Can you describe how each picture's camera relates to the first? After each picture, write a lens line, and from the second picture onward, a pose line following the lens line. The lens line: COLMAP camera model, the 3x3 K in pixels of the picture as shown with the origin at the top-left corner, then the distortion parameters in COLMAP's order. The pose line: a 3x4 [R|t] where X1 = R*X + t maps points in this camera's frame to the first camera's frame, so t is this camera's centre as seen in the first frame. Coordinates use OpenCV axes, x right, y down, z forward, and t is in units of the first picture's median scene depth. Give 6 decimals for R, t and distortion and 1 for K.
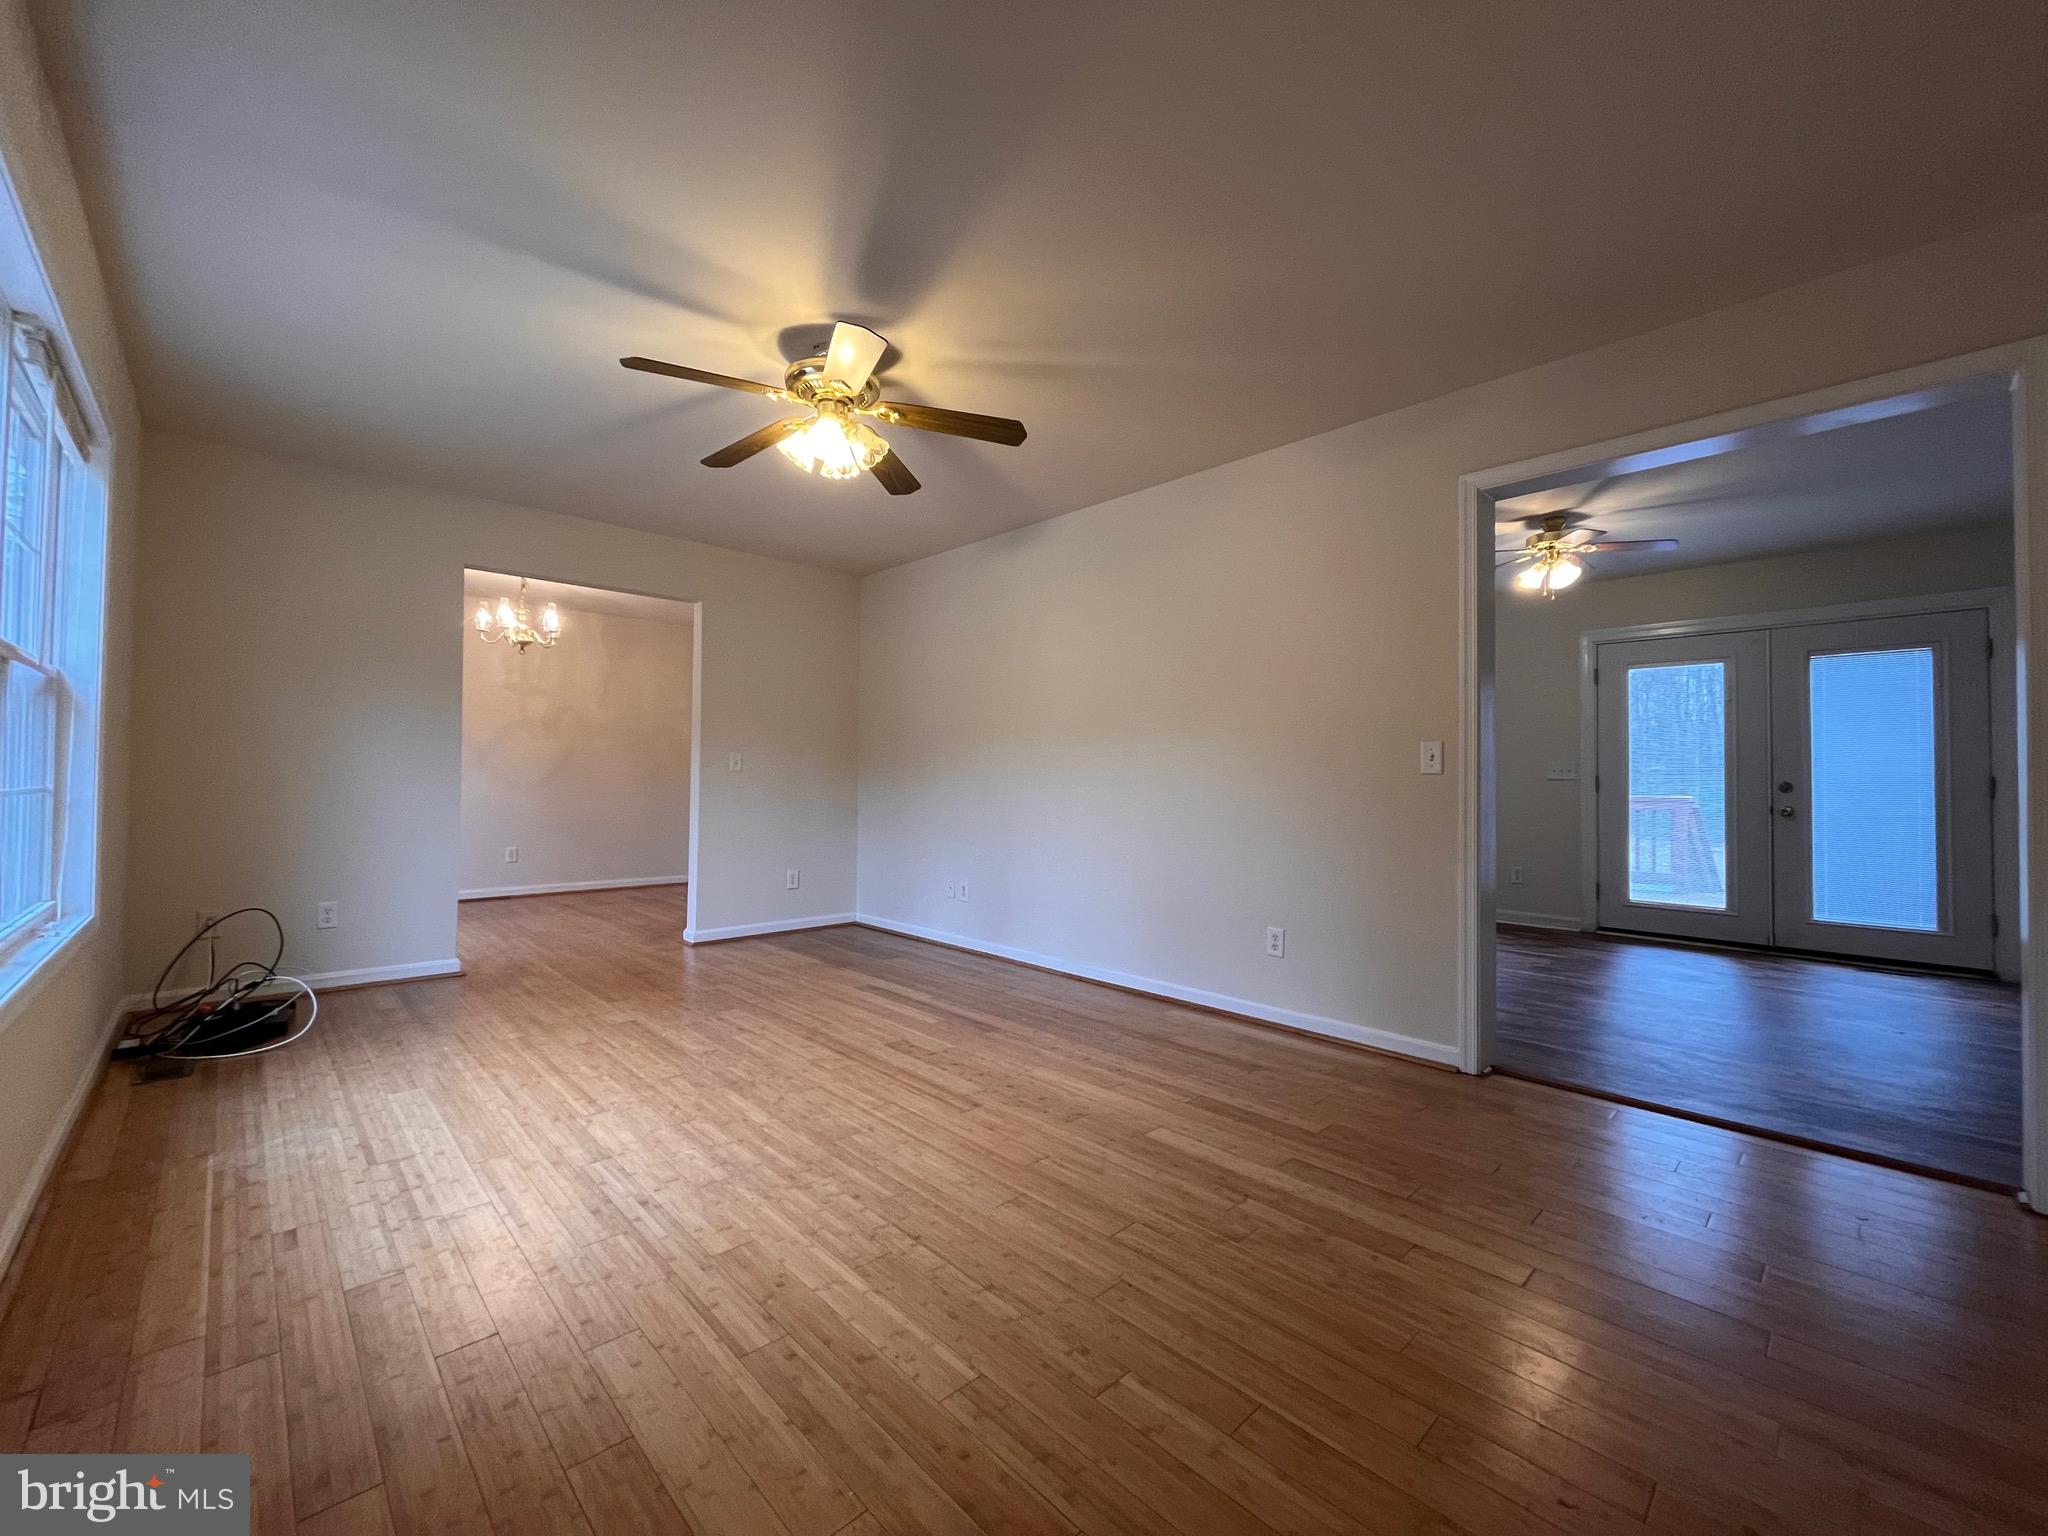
lens RADIAL K [[822.6, 0, 1021.0], [0, 822.6, 762.3], [0, 0, 1]] dist [-0.002358, -0.000627]
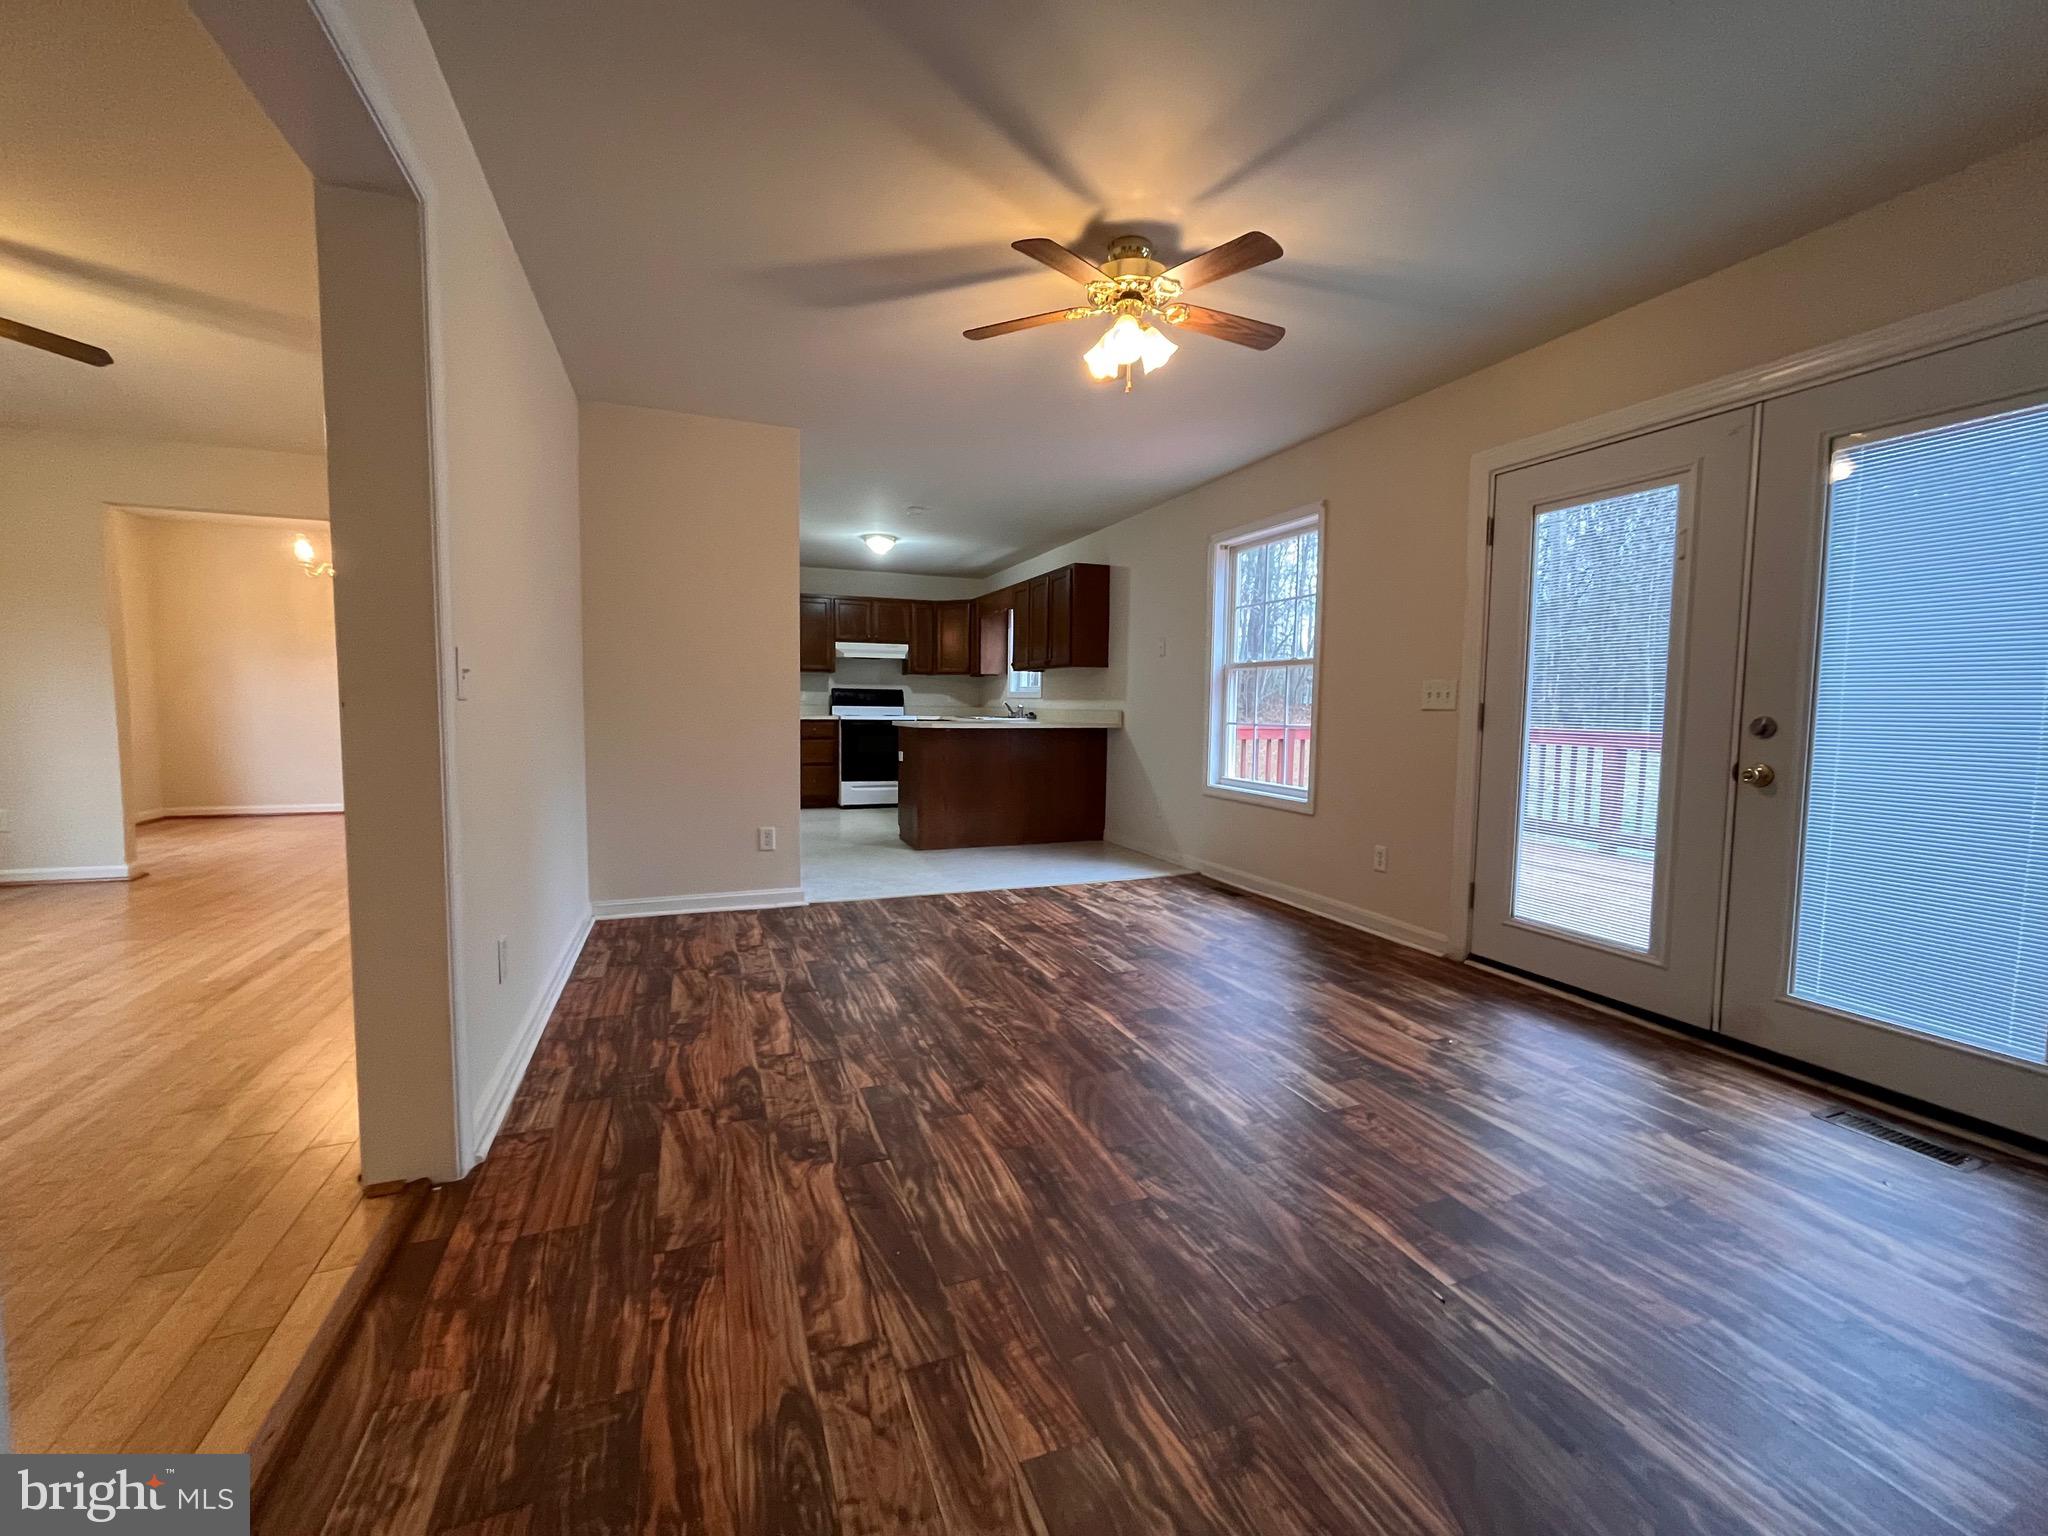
lens RADIAL K [[822.6, 0, 1020.6], [0, 822.6, 759.4], [0, 0, 1]] dist [-0.002358, -0.000627]
pose [[0.926826, 0.028290, -0.374424, 1.128609], [0.002778, 0.996614, 0.082177, 0.012024], [0.375481, -0.077204, 0.923609, 0.596073]]
